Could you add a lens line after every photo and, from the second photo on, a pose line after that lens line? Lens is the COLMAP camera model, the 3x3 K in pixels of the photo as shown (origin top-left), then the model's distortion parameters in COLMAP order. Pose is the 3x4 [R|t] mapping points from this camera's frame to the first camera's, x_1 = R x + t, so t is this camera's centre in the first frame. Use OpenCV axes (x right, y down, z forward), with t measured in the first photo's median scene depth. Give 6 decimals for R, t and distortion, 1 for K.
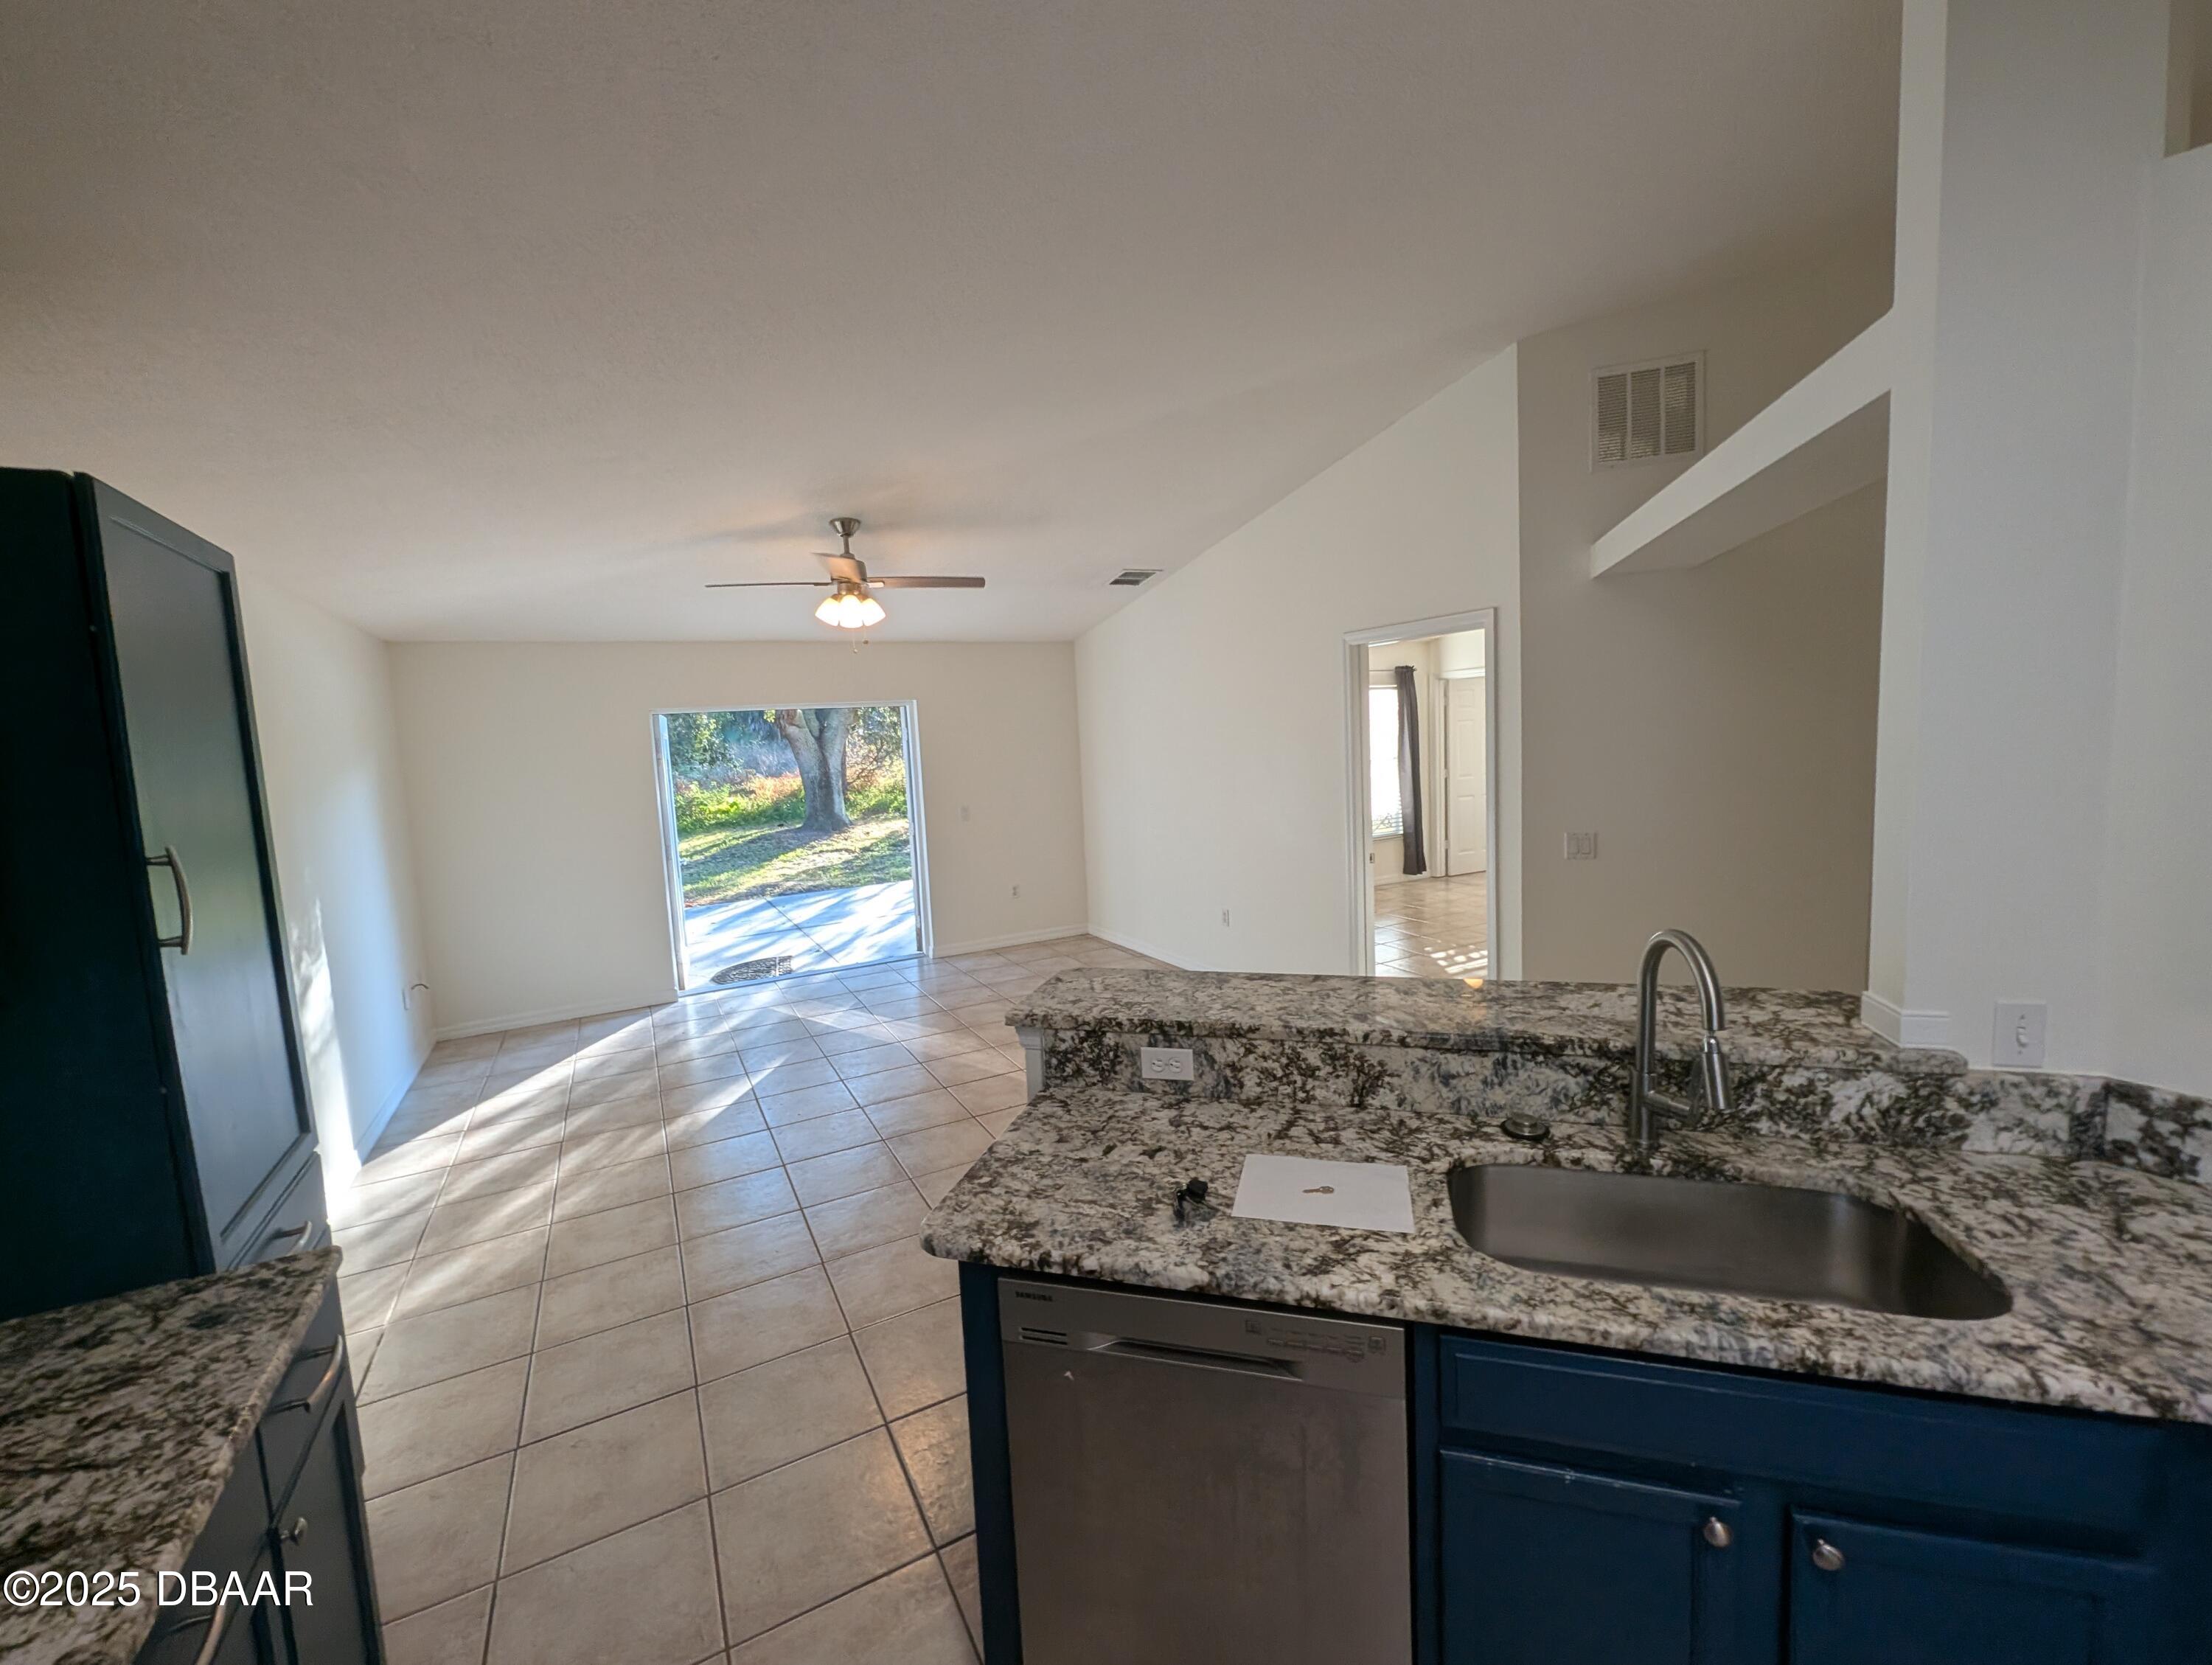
lens RADIAL K [[913.0, 0, 1102.4], [0, 913.0, 819.1], [0, 0, 1]] dist [0.003692, -0.002326]
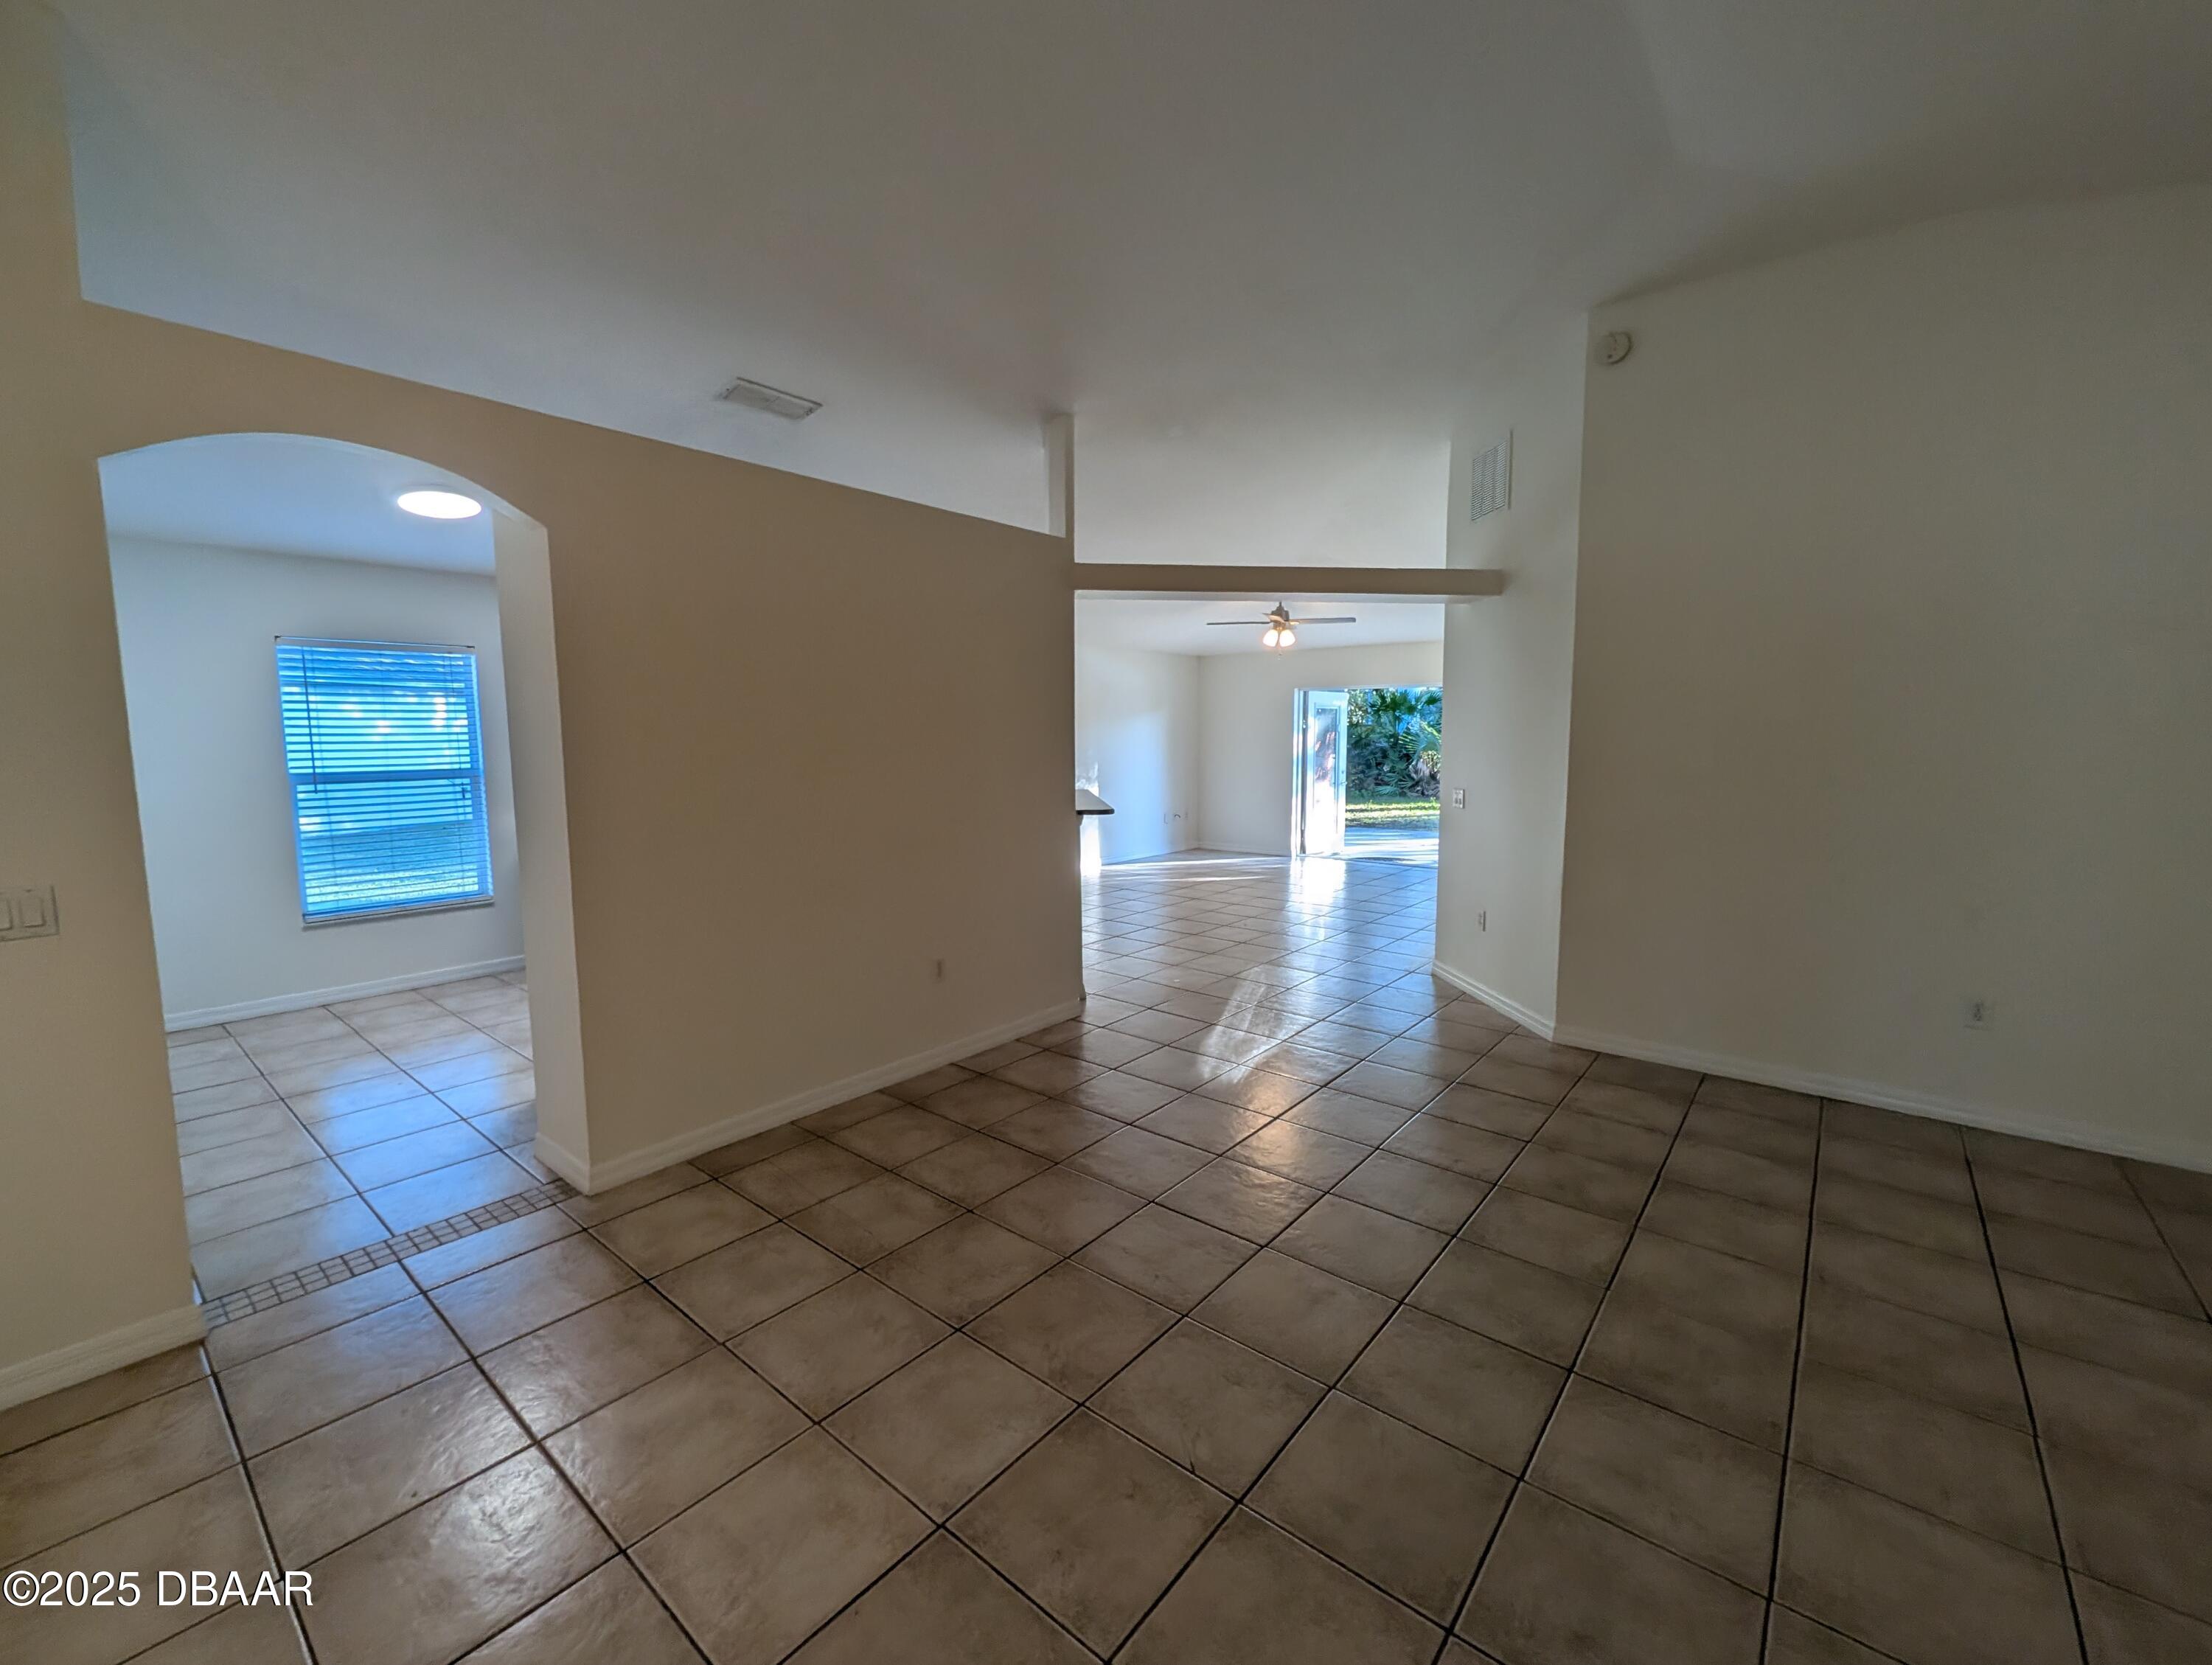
lens RADIAL K [[913.0, 0, 1103.0], [0, 913.0, 822.5], [0, 0, 1]] dist [0.003692, -0.002326]
pose [[0.378204, 0.138715, -0.915271, 1.752953], [-0.102191, 0.988923, 0.107650, -0.028982], [0.920065, 0.052819, 0.388190, -0.025294]]
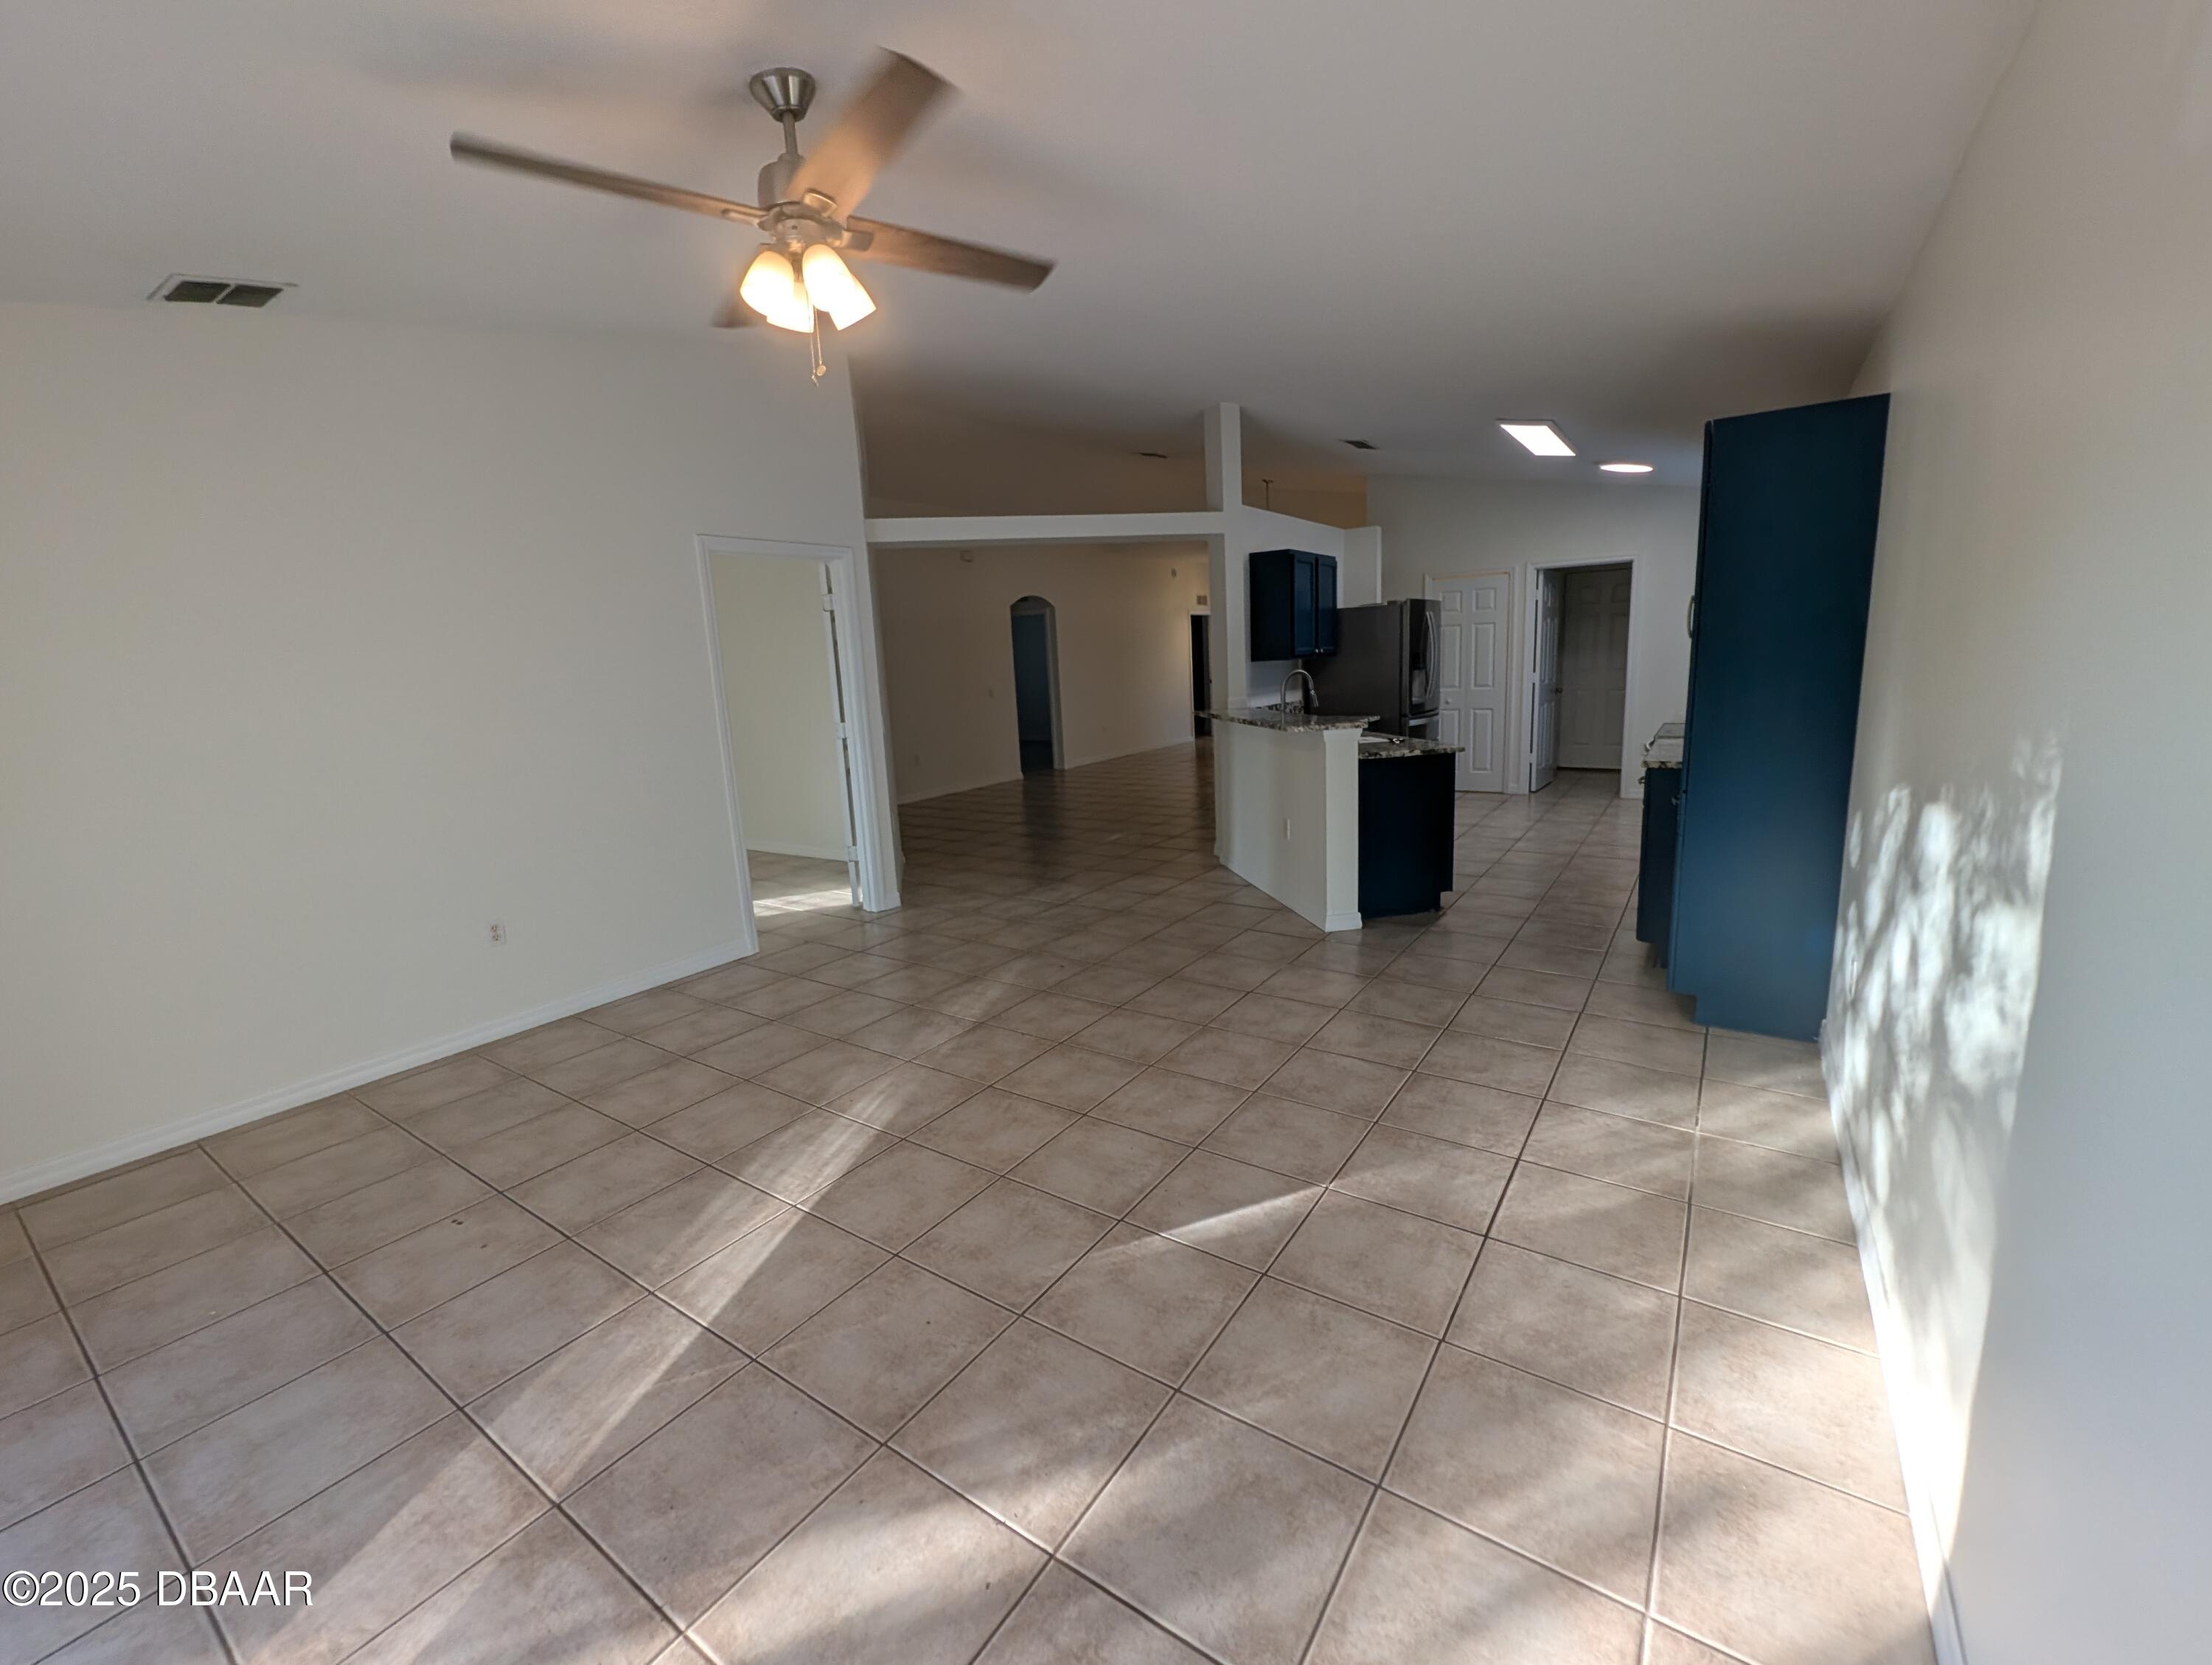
lens RADIAL K [[913.0, 0, 1103.4], [0, 913.0, 815.1], [0, 0, 1]] dist [0.003692, -0.002326]
pose [[-0.457234, -0.073692, 0.886288, -1.048040], [0.162074, 0.972969, 0.164513, -0.017877], [-0.874454, 0.218864, -0.432930, 1.496160]]
